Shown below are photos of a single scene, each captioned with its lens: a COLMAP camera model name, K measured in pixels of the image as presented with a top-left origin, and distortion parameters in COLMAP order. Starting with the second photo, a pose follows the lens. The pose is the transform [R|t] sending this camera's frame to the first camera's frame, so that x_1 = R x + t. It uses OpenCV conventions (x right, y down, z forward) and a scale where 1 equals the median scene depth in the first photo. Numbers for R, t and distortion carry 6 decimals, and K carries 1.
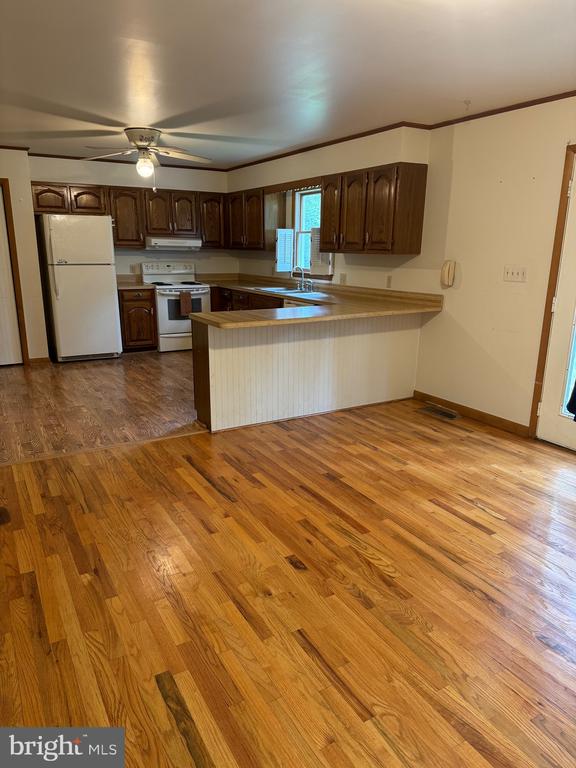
lens RADIAL K [[538.9, 0, 293.0], [0, 538.9, 396.9], [0, 0, 1]] dist [0.081817, -0.159043]
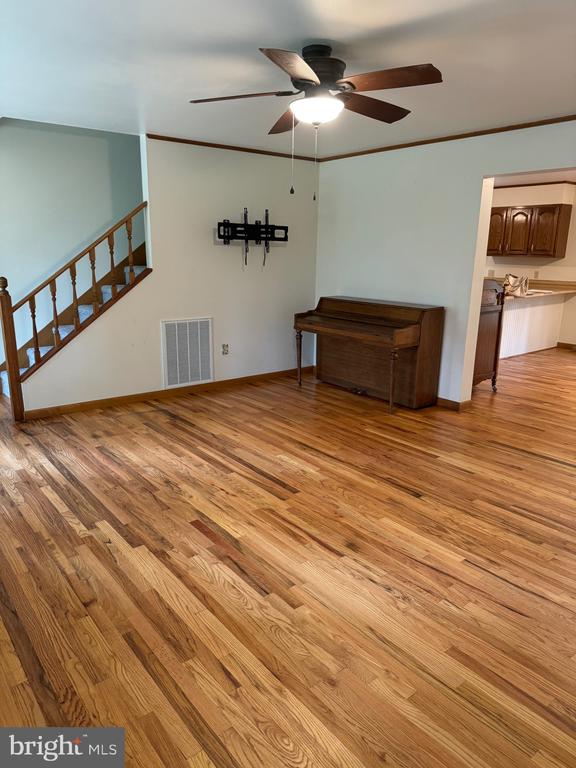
lens RADIAL K [[538.9, 0, 293.0], [0, 538.9, 396.9], [0, 0, 1]] dist [0.081817, -0.159043]
pose [[0.989212, -0.036191, 0.141950, -0.605123], [0.036420, 0.999336, 0.000990, 0.092223], [-0.141891, 0.004190, 0.989873, -0.373025]]
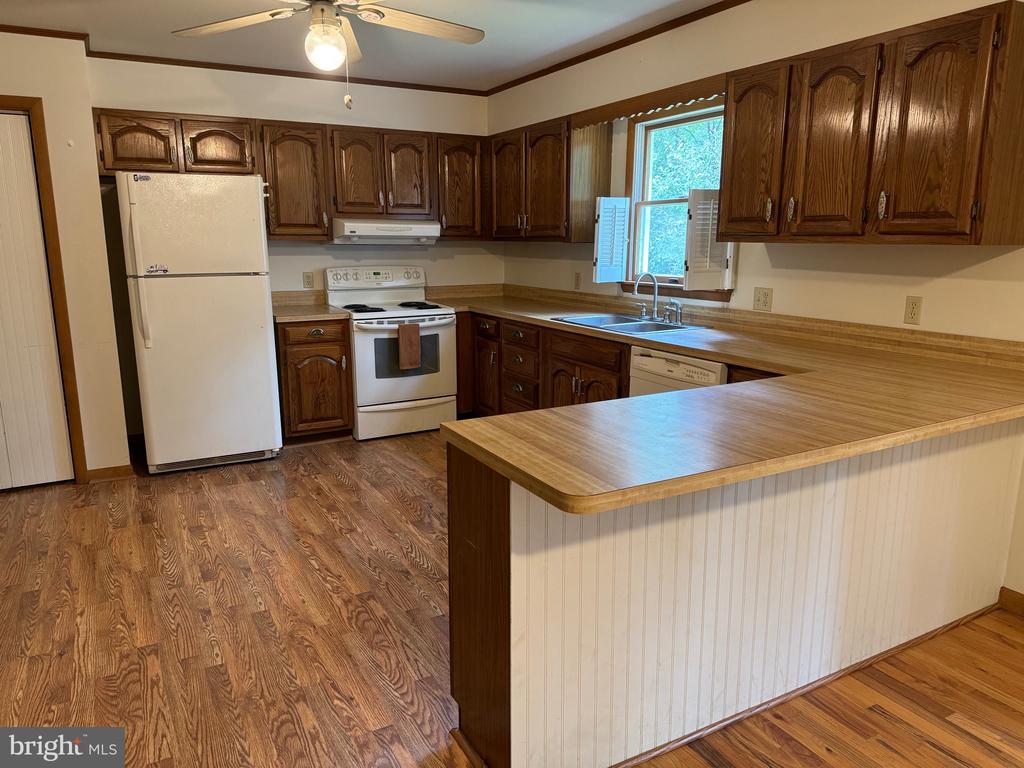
lens RADIAL K [[718.5, 0, 512.0], [0, 718.5, 384.0], [0, 0, 1]] dist [0.081817, -0.159043]
pose [[0.999411, -0.007181, -0.033569, -0.085145], [0.004770, 0.997441, -0.071334, -0.094239], [0.033996, 0.071132, 0.996887, 0.354741]]
